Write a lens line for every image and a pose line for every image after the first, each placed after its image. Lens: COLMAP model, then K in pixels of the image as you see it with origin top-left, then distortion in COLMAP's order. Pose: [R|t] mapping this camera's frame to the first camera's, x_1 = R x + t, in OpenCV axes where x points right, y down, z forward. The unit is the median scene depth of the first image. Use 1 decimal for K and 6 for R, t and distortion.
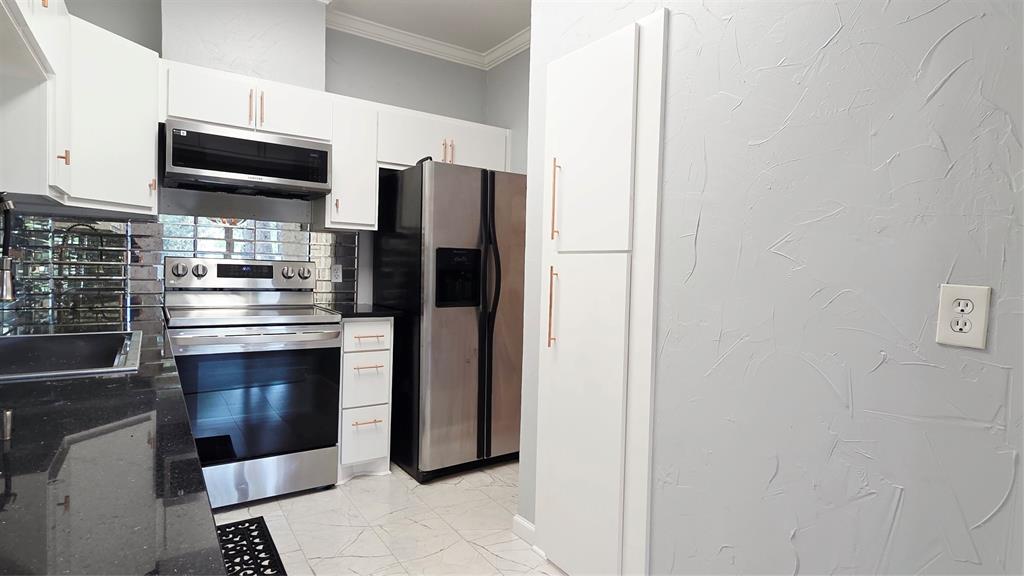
lens RADIAL K [[532.1, 0, 521.8], [0, 532.1, 285.4], [0, 0, 1]] dist [0.000217, 0.000334]
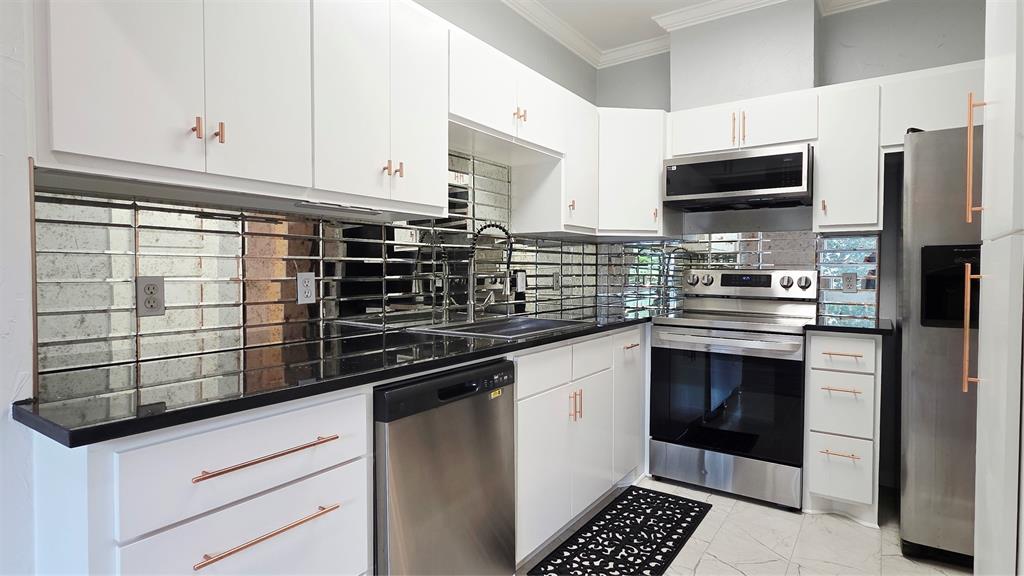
lens RADIAL K [[532.1, 0, 523.0], [0, 532.1, 286.0], [0, 0, 1]] dist [0.000217, 0.000334]
pose [[0.352636, 0.000361, -0.935760, 0.341328], [-0.025961, 0.999619, -0.009398, 0.006822], [0.935400, 0.027607, 0.352511, 0.212331]]
